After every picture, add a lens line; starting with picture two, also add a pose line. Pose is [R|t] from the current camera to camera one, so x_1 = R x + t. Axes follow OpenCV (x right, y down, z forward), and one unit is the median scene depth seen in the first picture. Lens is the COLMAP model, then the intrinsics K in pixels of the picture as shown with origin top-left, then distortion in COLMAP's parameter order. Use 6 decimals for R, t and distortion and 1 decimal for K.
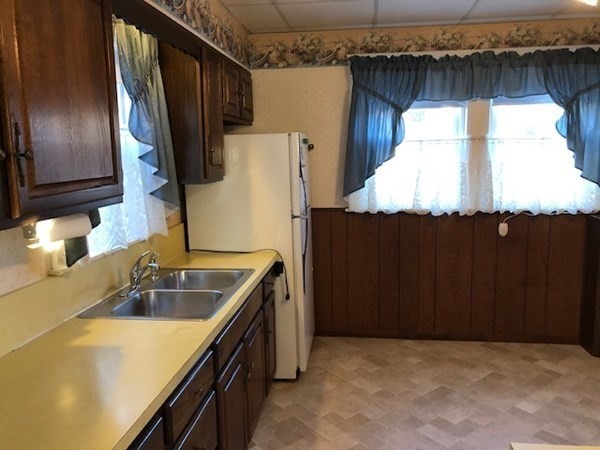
lens RADIAL K [[499.1, 0, 301.3], [0, 499.1, 225.2], [0, 0, 1]] dist [0.019115, -0.001729]
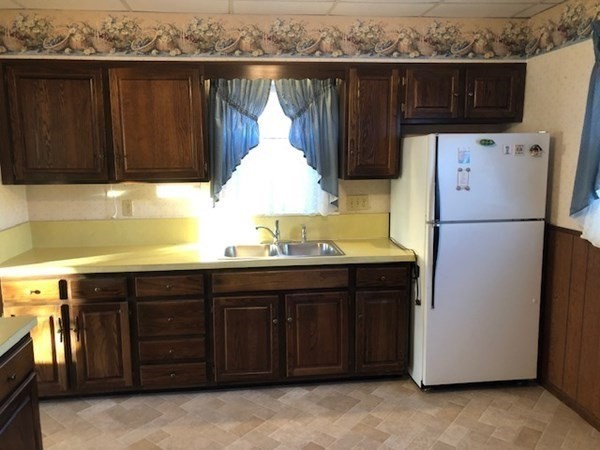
lens RADIAL K [[499.1, 0, 301.1], [0, 499.1, 223.3], [0, 0, 1]] dist [0.019115, -0.001729]
pose [[0.241257, 0.164818, -0.956363, 0.712027], [-0.160934, 0.978622, 0.128056, -0.079344], [0.957024, 0.123017, 0.262624, 0.434736]]
